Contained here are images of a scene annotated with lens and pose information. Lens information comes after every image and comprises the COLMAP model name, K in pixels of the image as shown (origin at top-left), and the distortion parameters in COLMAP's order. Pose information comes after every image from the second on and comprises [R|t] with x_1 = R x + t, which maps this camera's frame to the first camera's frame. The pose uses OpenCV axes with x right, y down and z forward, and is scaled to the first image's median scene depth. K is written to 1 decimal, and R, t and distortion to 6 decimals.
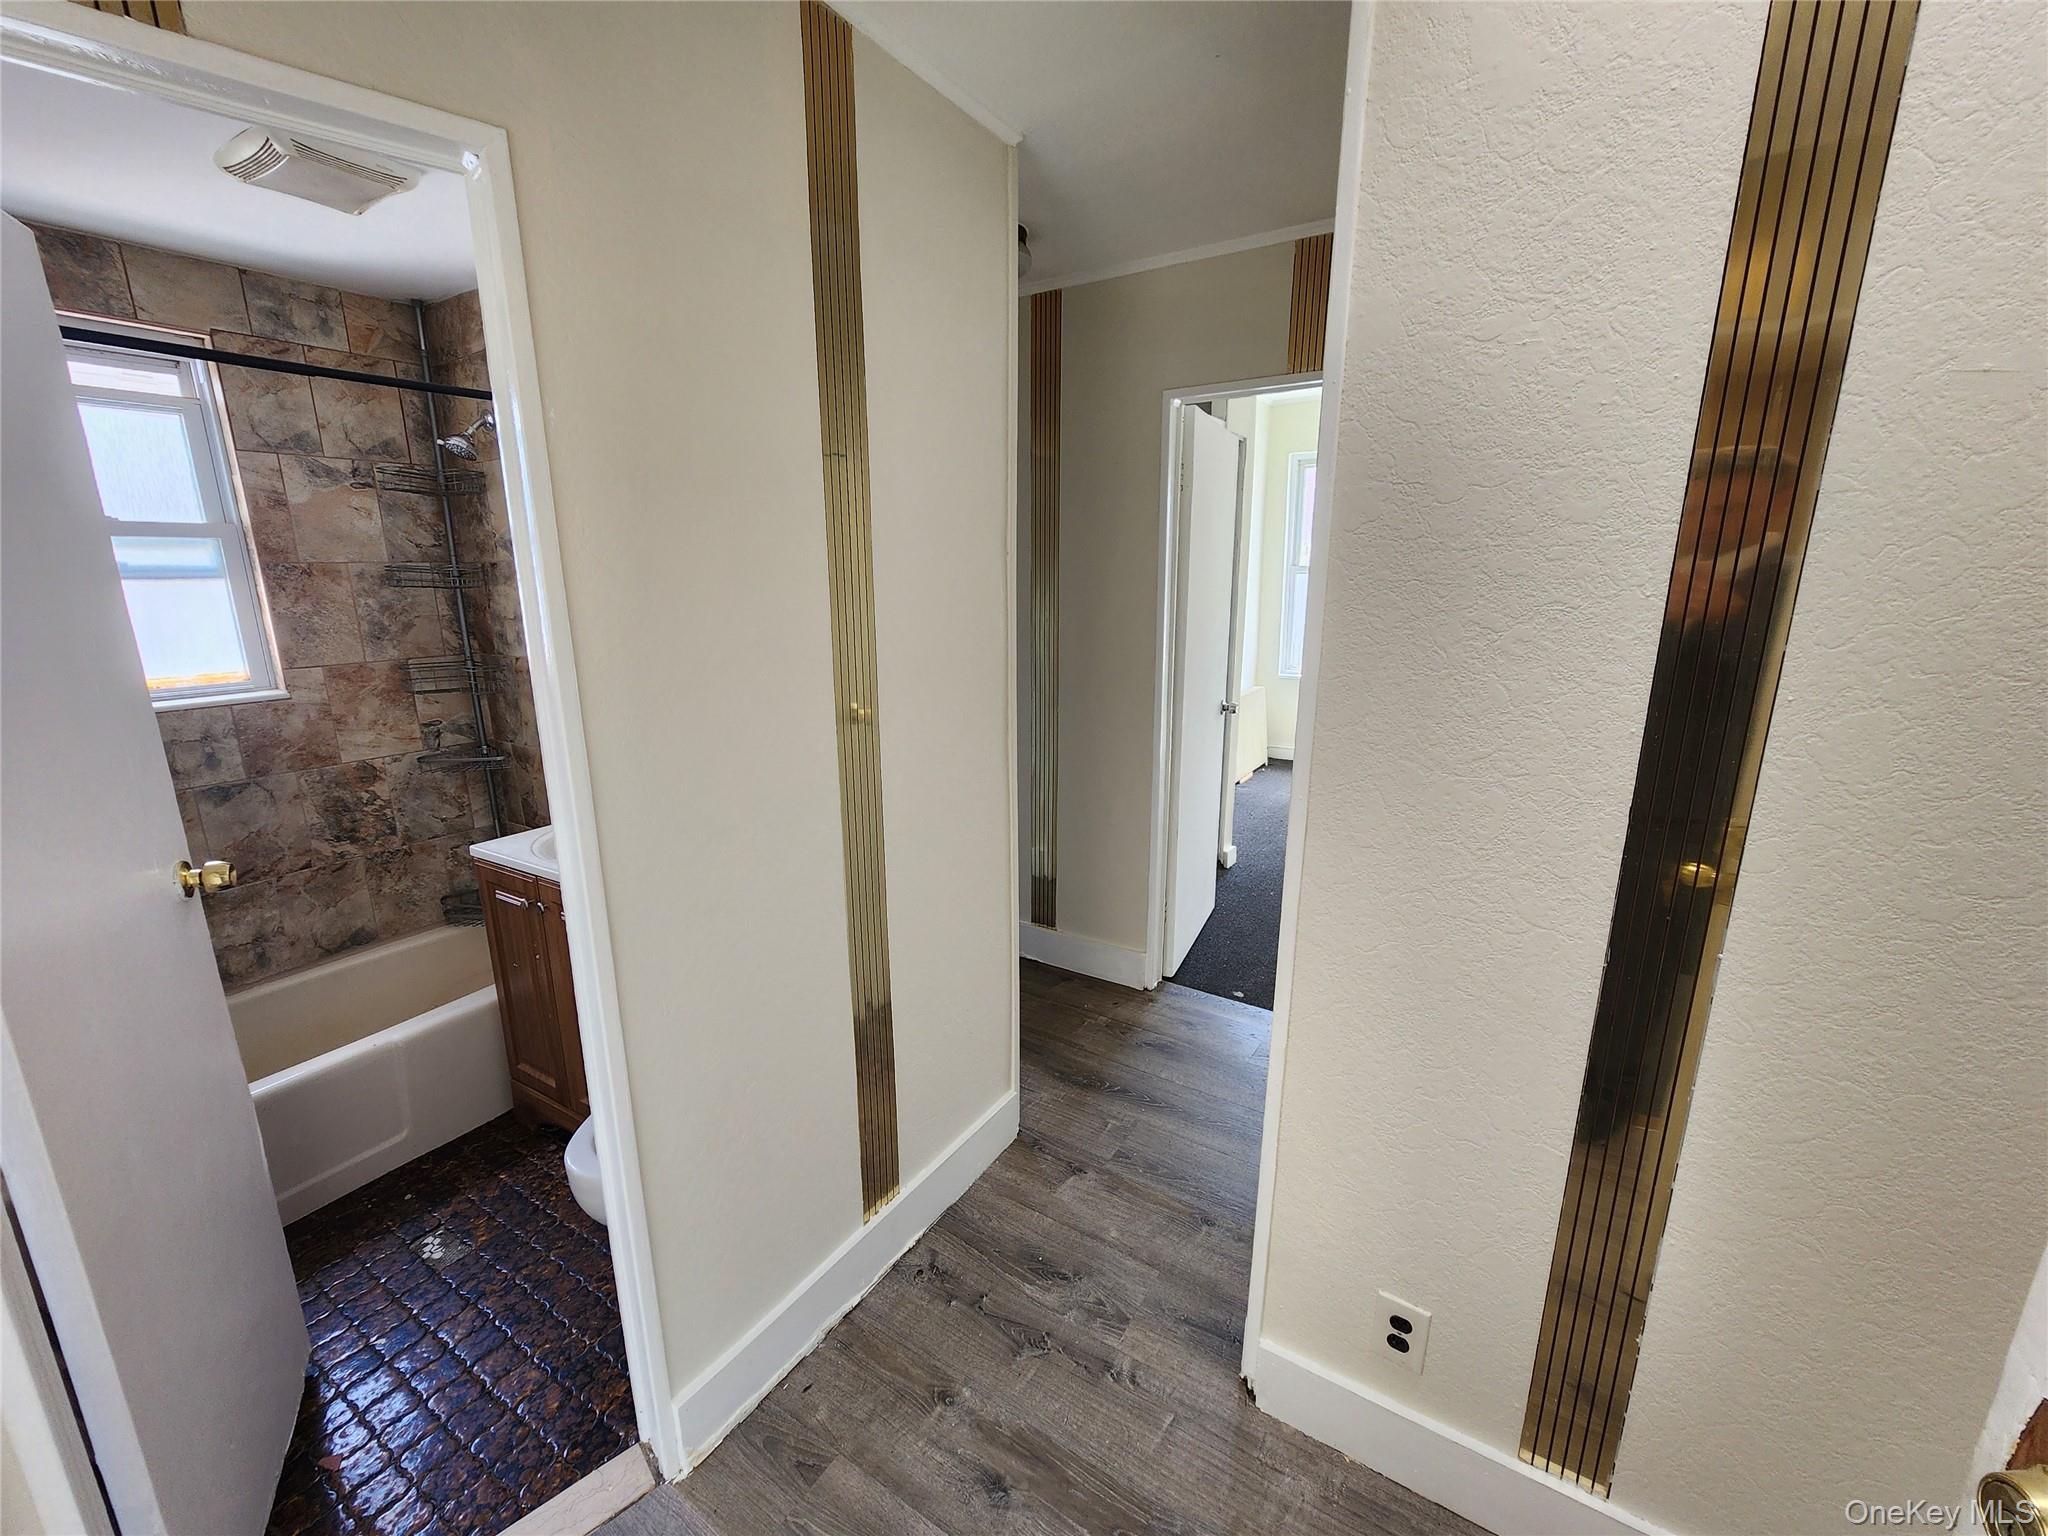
lens RADIAL K [[851.6, 0, 1021.7], [0, 851.6, 772.7], [0, 0, 1]] dist [-0.001063, 0.002747]
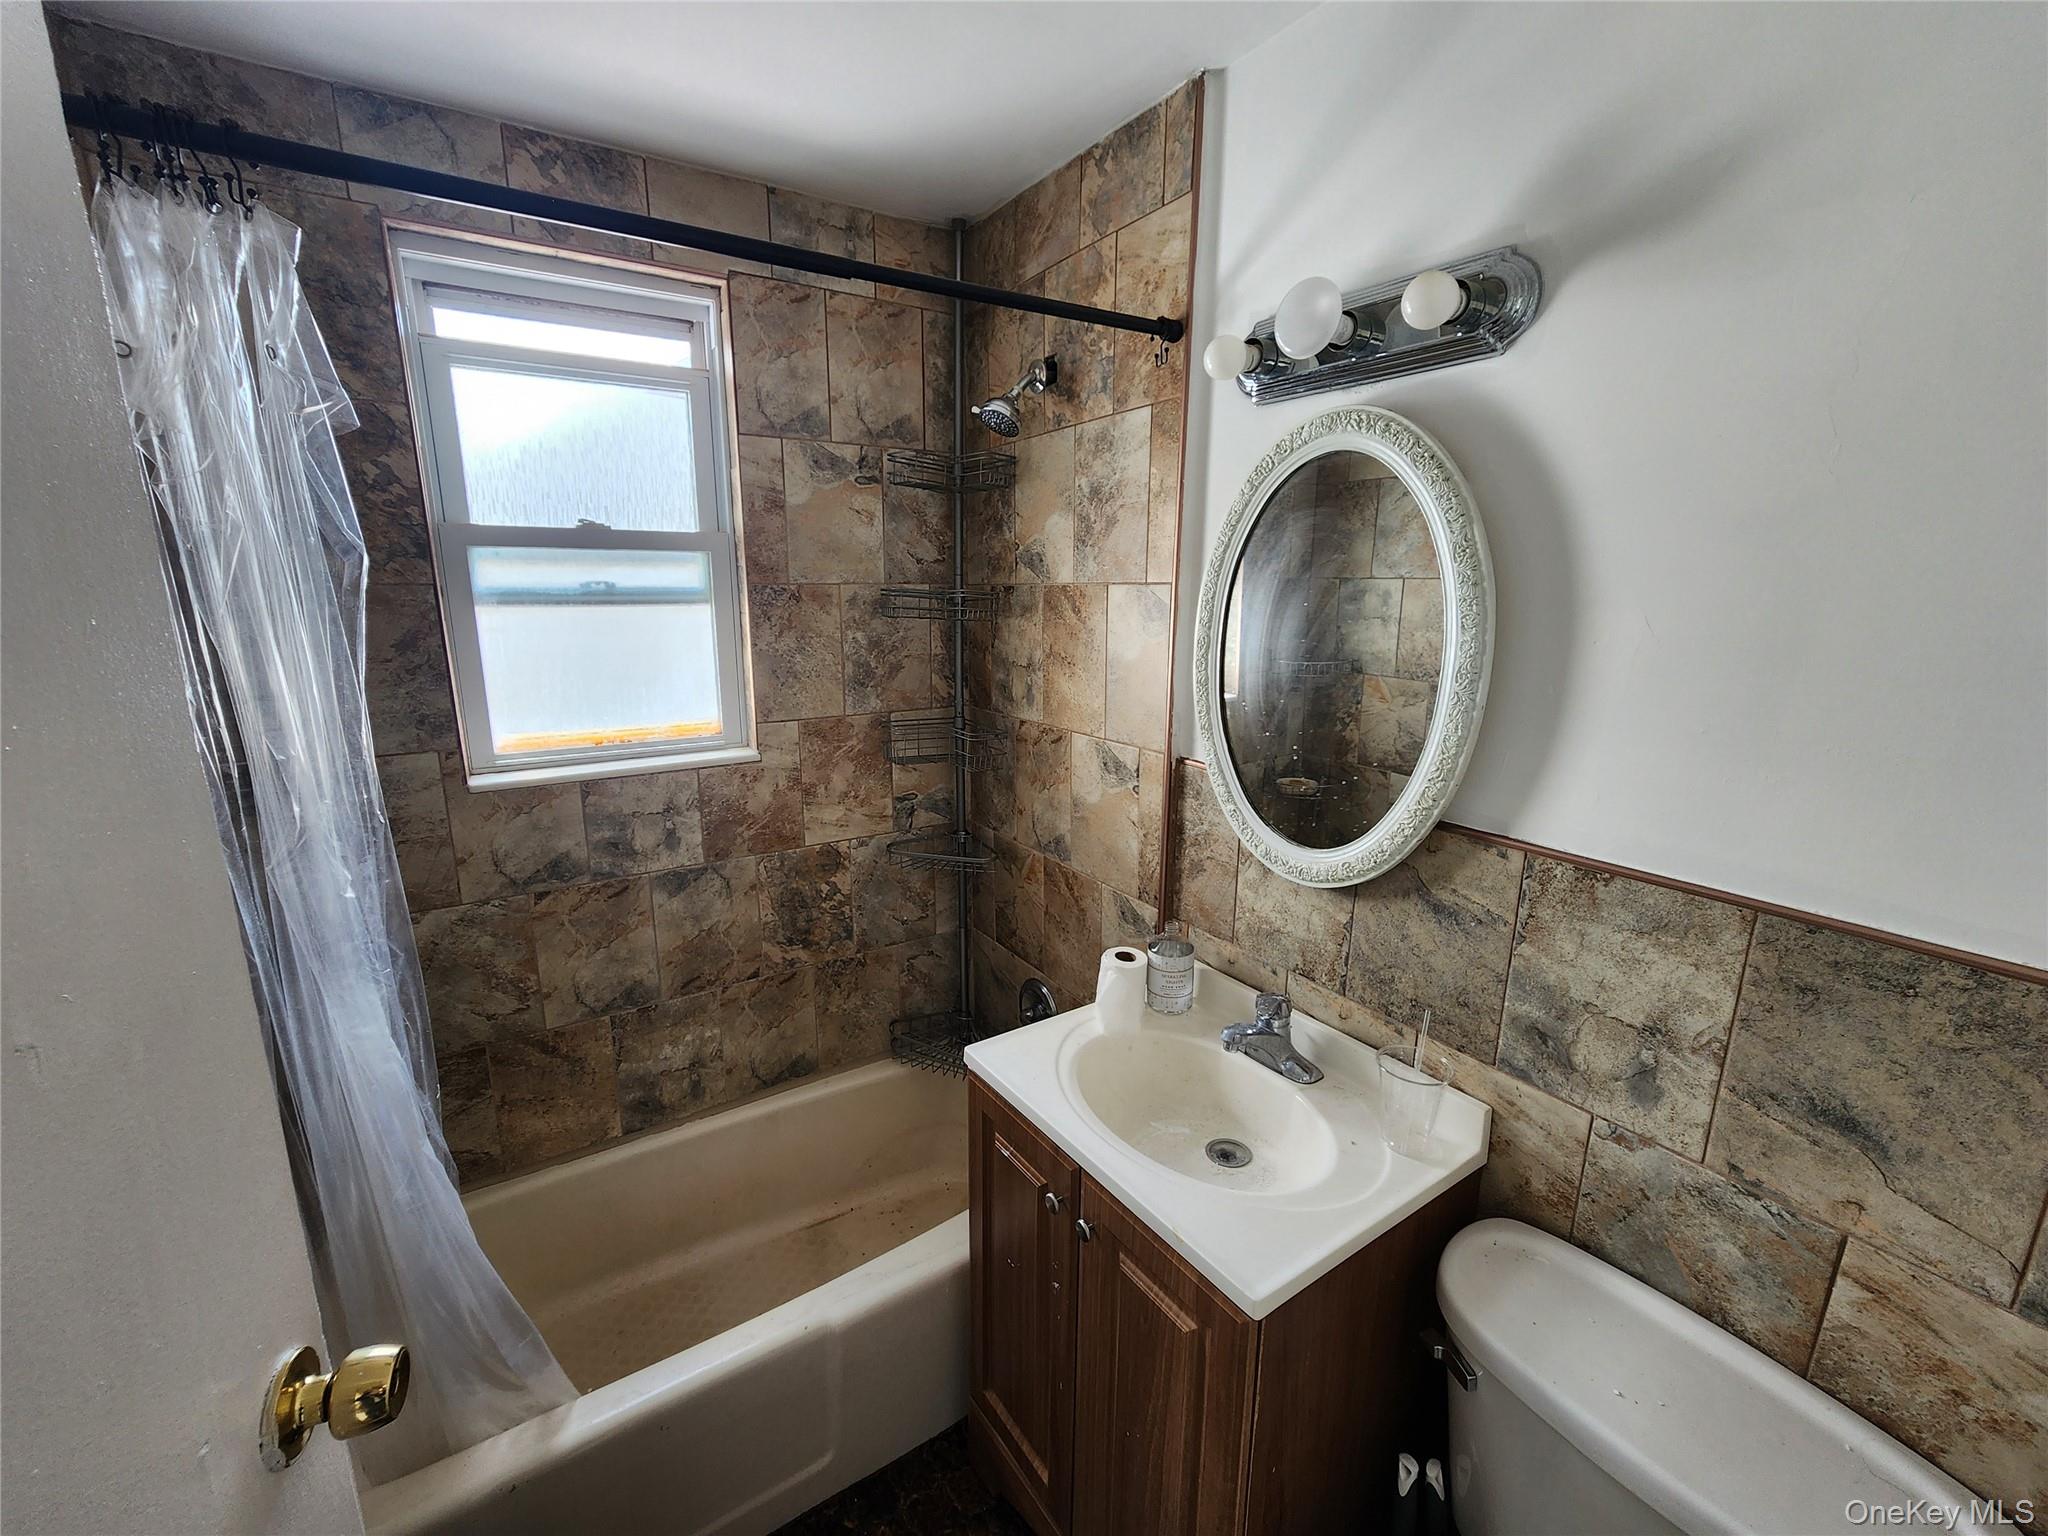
lens RADIAL K [[851.6, 0, 1021.7], [0, 851.6, 772.7], [0, 0, 1]] dist [-0.001063, 0.002747]
pose [[0.914700, 0.101182, -0.391261, -0.336099], [-0.106970, 0.994237, 0.007037, -0.103929], [0.389719, 0.035417, 0.920253, 0.380215]]
